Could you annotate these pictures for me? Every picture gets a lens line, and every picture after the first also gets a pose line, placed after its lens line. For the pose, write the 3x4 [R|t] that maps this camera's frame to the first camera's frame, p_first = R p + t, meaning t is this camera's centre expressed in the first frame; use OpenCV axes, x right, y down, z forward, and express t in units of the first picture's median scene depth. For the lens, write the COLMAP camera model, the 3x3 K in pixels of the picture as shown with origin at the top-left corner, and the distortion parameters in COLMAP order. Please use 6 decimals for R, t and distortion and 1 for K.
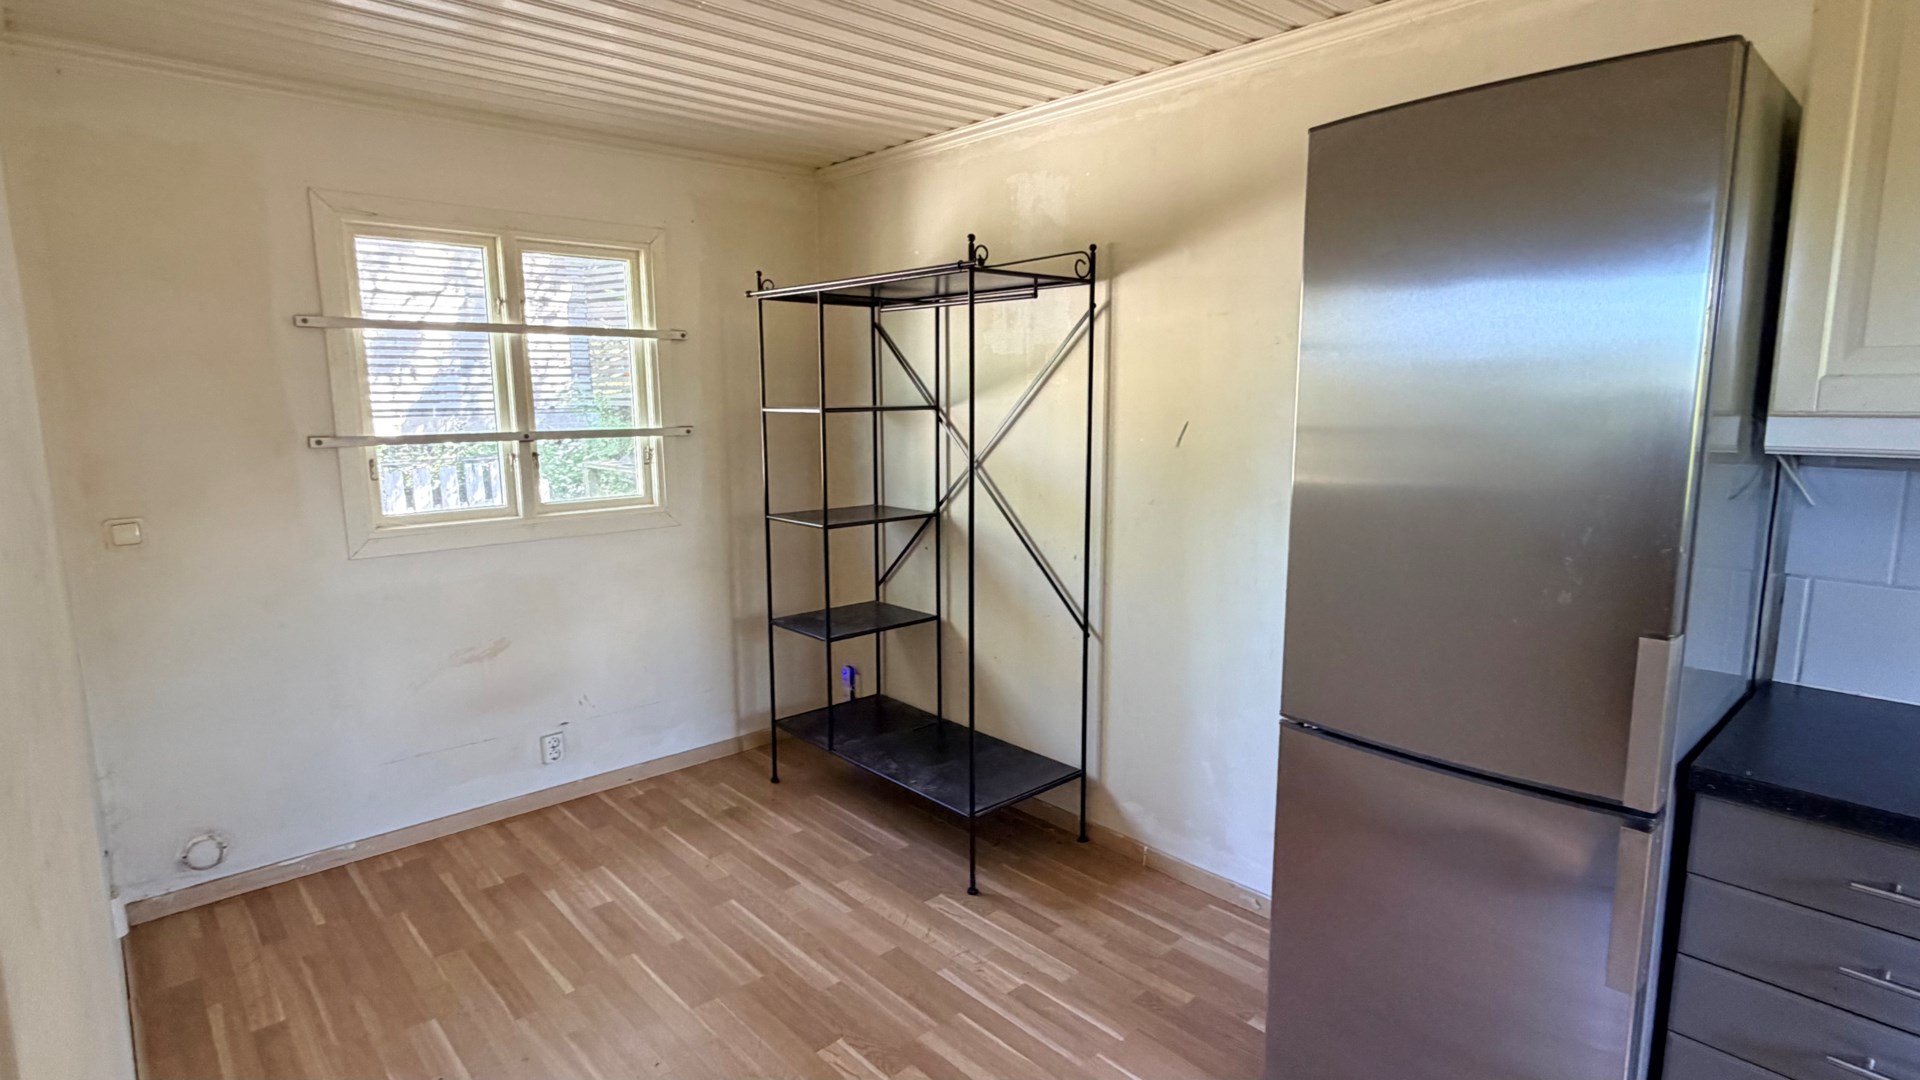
lens RADIAL K [[976.5, 0, 955.4], [0, 976.5, 539.6], [0, 0, 1]] dist [-0.000257, 0.001467]
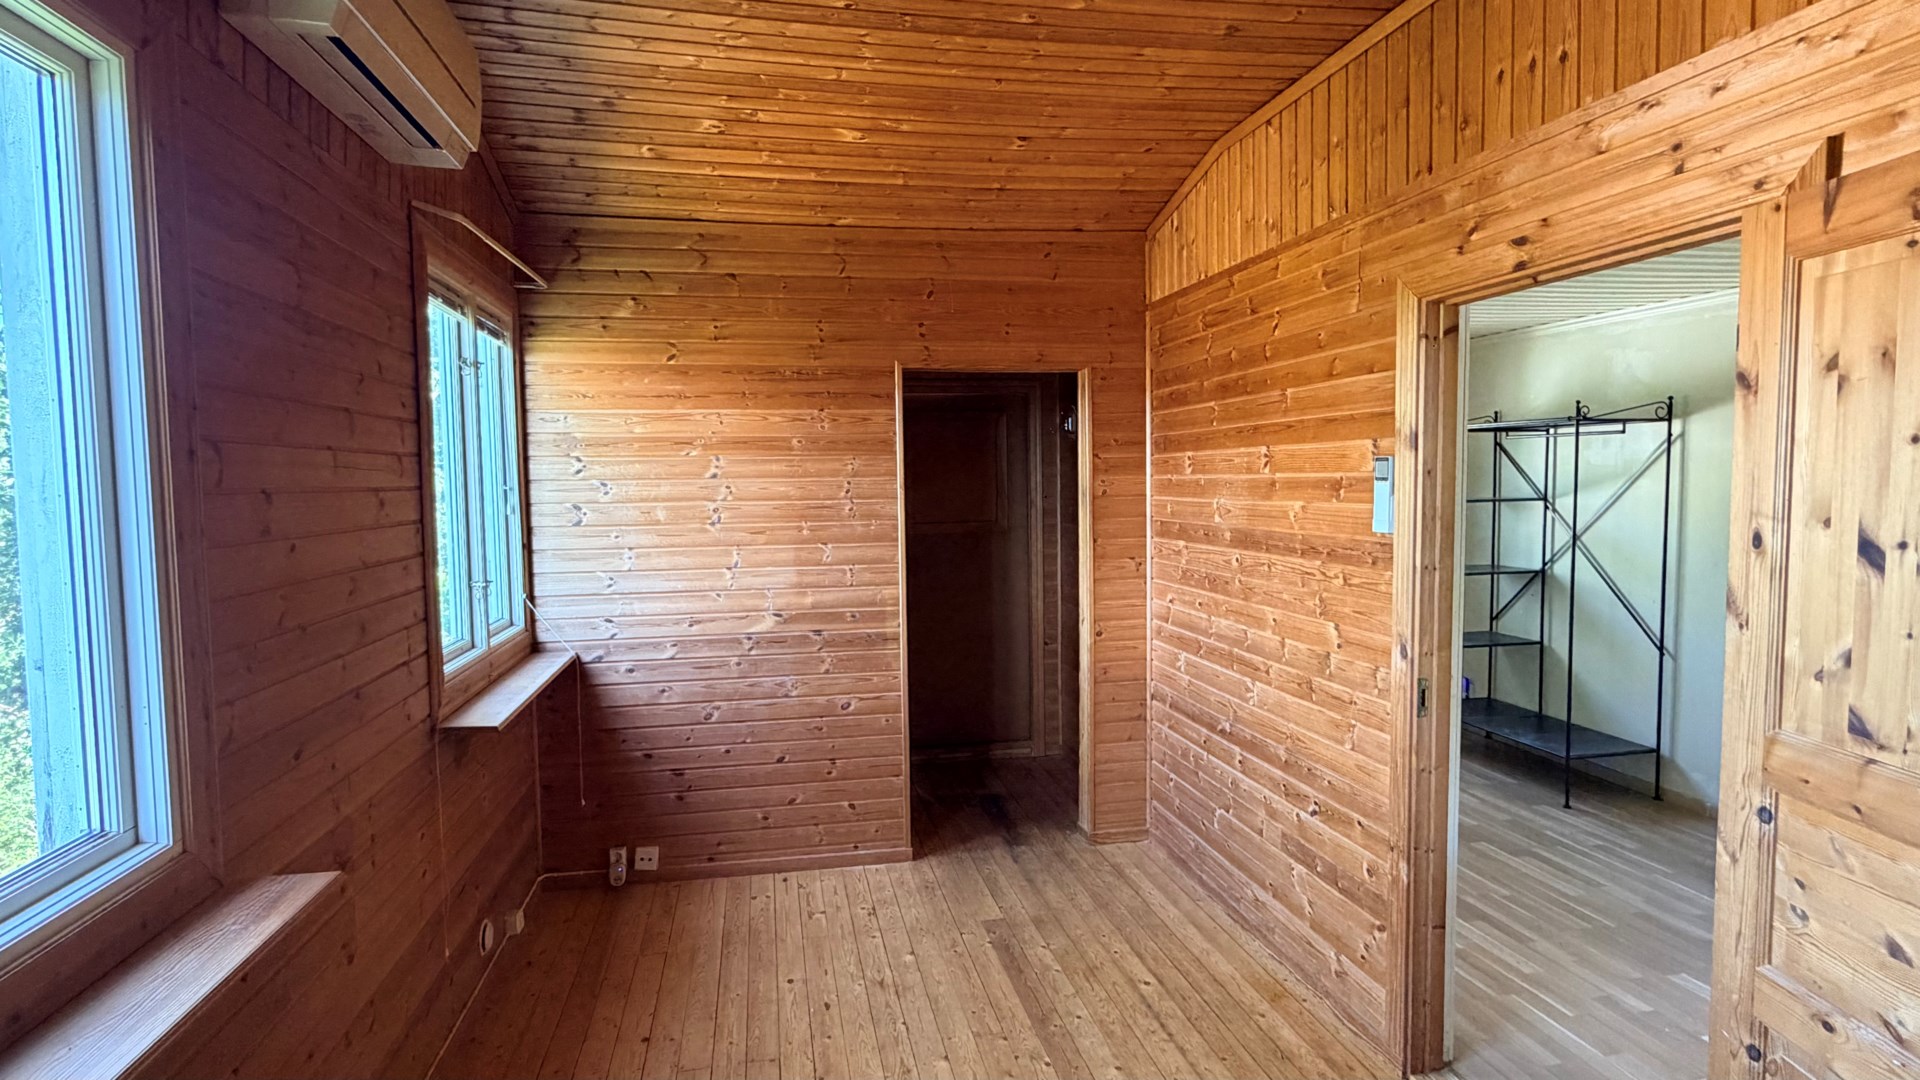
lens RADIAL K [[976.5, 0, 952.7], [0, 976.5, 535.8], [0, 0, 1]] dist [-0.000257, 0.001467]
pose [[0.857718, 0.026756, -0.513424, -0.035892], [-0.071127, 0.995217, -0.066961, 0.107516], [0.509177, 0.093952, 0.855518, -0.931007]]
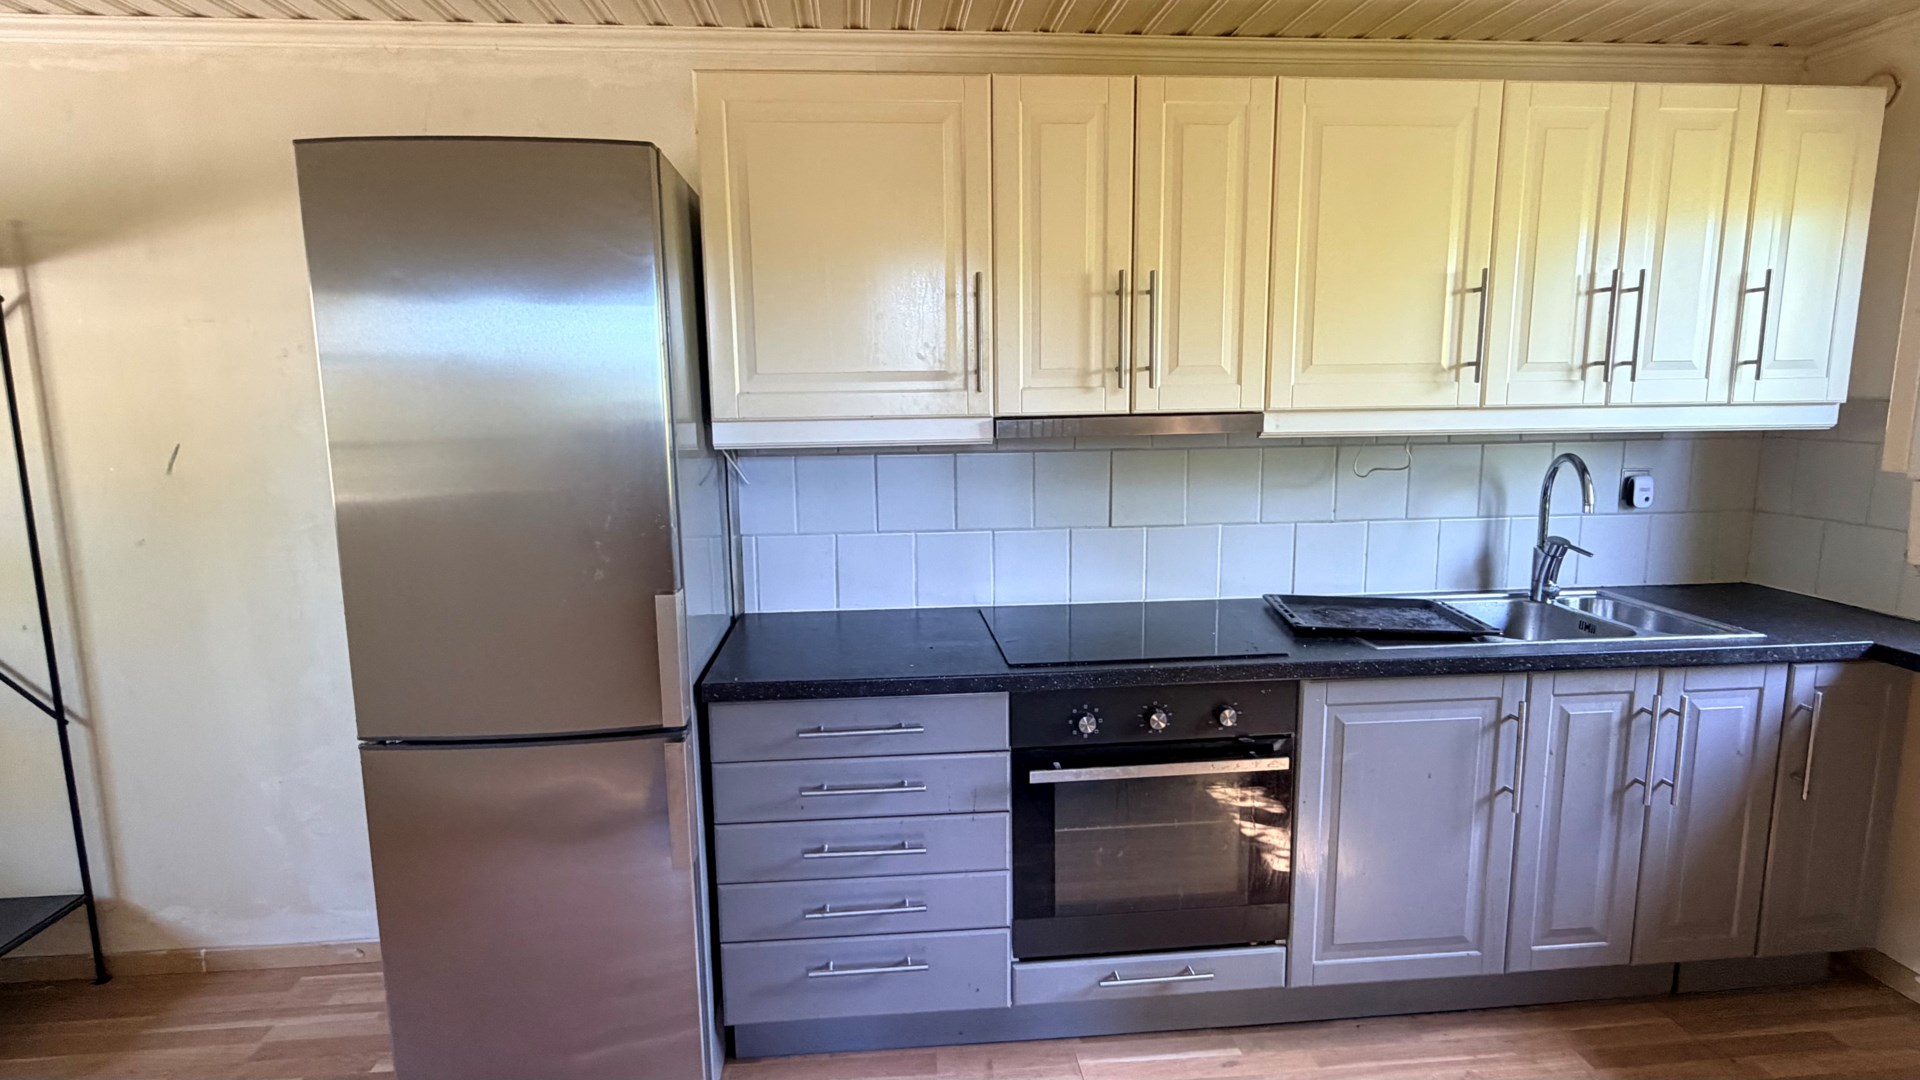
lens RADIAL K [[976.5, 0, 960.7], [0, 976.5, 542.8], [0, 0, 1]] dist [-0.000257, 0.001467]
pose [[0.605923, -0.123329, 0.785905, -0.030097], [0.129171, 0.990052, 0.055776, 0.005377], [-0.784966, 0.067720, 0.615826, -0.057903]]
